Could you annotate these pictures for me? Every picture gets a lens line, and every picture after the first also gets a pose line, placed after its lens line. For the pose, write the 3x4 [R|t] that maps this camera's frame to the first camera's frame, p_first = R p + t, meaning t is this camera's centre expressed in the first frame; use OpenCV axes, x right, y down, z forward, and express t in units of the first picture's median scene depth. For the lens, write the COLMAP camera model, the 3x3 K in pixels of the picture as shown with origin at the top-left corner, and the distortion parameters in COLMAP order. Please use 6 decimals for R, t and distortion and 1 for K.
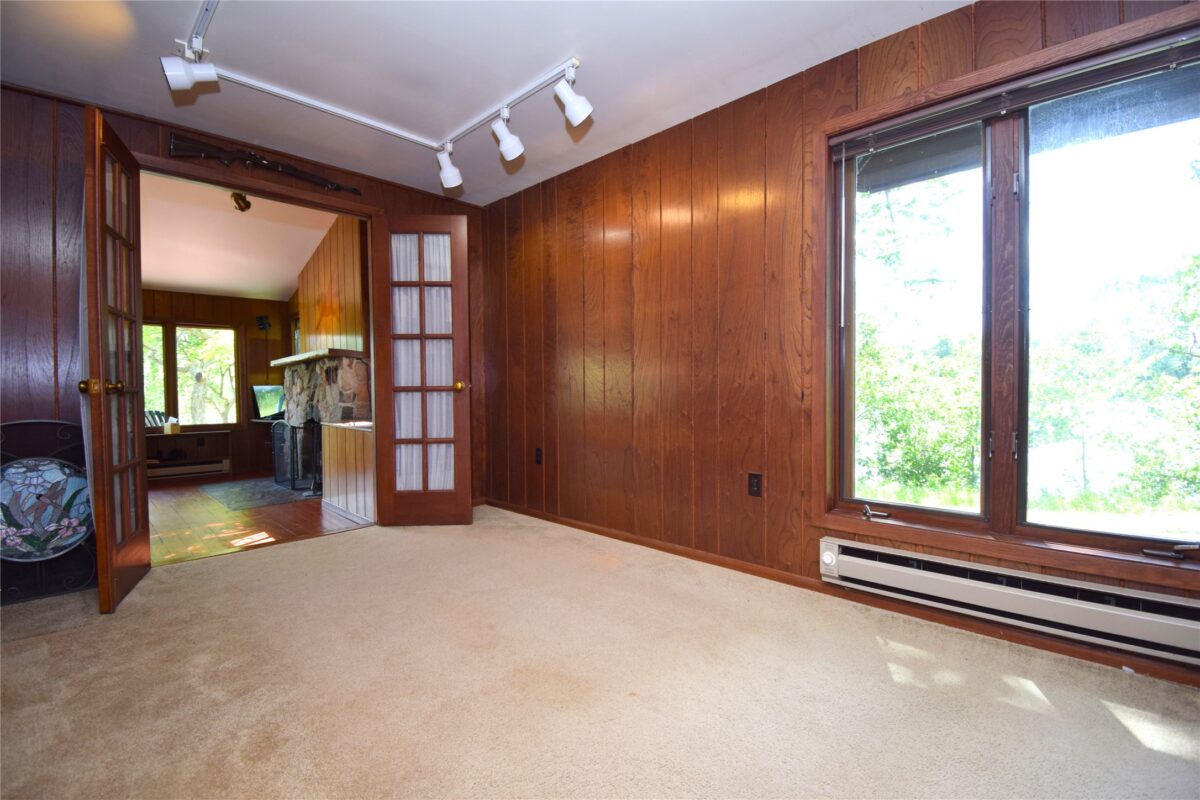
lens RADIAL K [[531.7, 0, 607.8], [0, 531.7, 400.4], [0, 0, 1]] dist [0.014799, -0.020410]
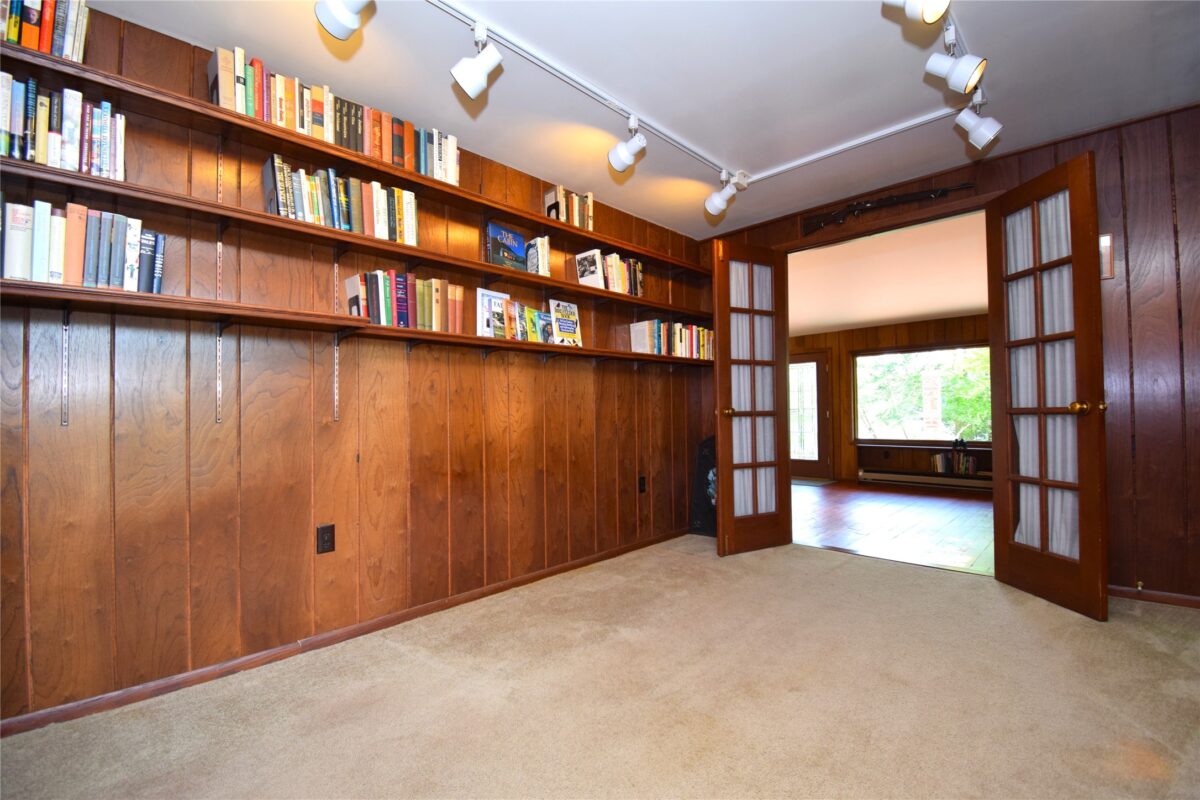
lens RADIAL K [[531.7, 0, 607.8], [0, 531.7, 400.4], [0, 0, 1]] dist [0.014799, -0.020410]
pose [[0.003472, -0.017524, -0.999840, 0.397551], [-0.015659, 0.999723, -0.017576, -0.014738], [0.999871, 0.015718, 0.003196, 0.413673]]
